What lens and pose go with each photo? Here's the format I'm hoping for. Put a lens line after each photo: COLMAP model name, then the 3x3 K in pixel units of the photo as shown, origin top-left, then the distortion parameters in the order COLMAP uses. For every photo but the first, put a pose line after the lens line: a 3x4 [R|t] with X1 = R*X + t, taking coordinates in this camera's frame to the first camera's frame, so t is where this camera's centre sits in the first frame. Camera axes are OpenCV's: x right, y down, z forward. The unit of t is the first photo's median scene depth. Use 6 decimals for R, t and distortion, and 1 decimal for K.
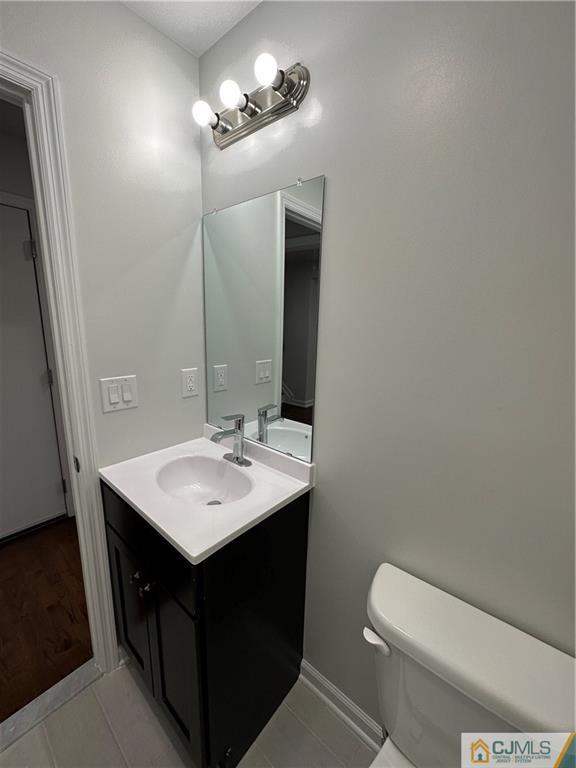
lens RADIAL K [[305.6, 0, 289.6], [0, 305.6, 384.5], [0, 0, 1]] dist [0.013181, 0.000029]
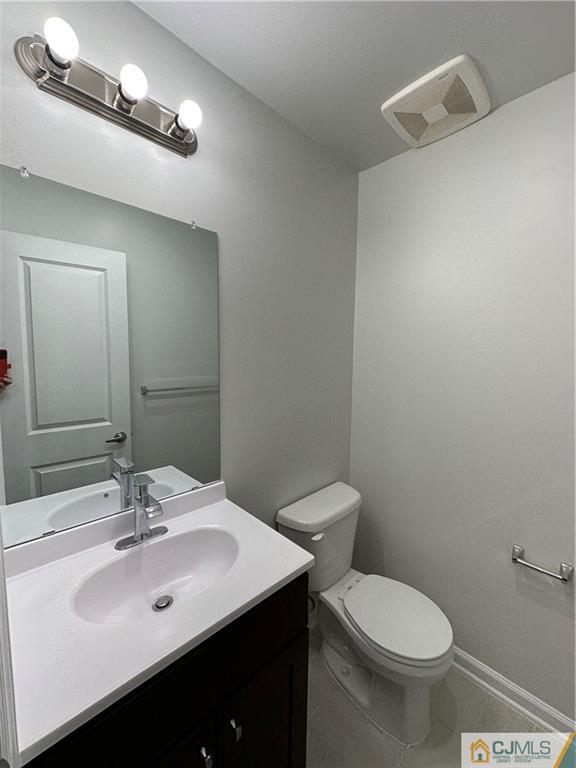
lens RADIAL K [[305.6, 0, 289.3], [0, 305.6, 381.9], [0, 0, 1]] dist [0.013181, 0.000029]
pose [[0.113637, -0.109496, 0.987470, -0.858339], [0.195550, 0.976931, 0.085823, -0.118847], [-0.974088, 0.183347, 0.132427, 0.518327]]
